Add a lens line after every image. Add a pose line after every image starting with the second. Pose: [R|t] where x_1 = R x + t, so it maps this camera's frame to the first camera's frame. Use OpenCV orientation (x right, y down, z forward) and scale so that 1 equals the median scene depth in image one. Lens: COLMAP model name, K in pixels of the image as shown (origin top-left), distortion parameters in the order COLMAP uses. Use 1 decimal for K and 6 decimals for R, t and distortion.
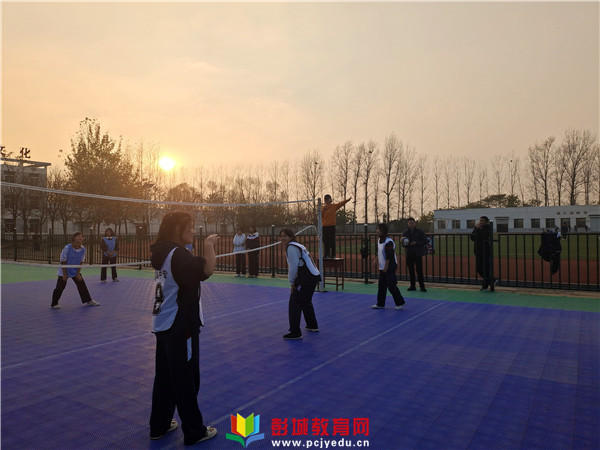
lens RADIAL K [[389.6, 0, 300.0], [0, 389.6, 225.0], [0, 0, 1]] dist [-0.002299, -0.001145]
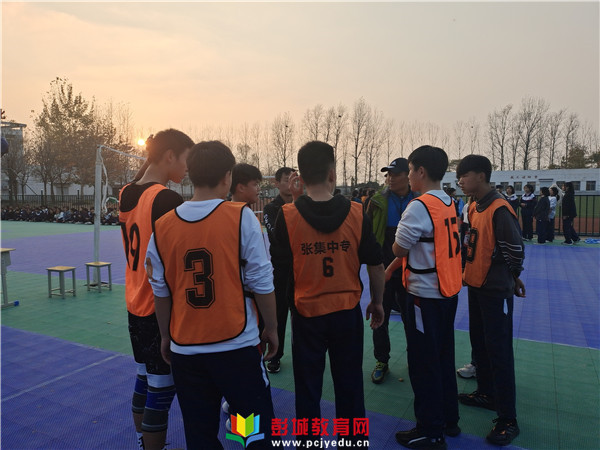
lens RADIAL K [[433.7, 0, 300.0], [0, 433.7, 225.0], [0, 0, 1]] dist [0.006323, -0.001868]
pose [[0.995578, -0.004895, 0.093816, -0.031607], [-0.002747, 0.996697, 0.081159, 0.005260], [-0.093904, -0.081058, 0.992276, -0.143571]]
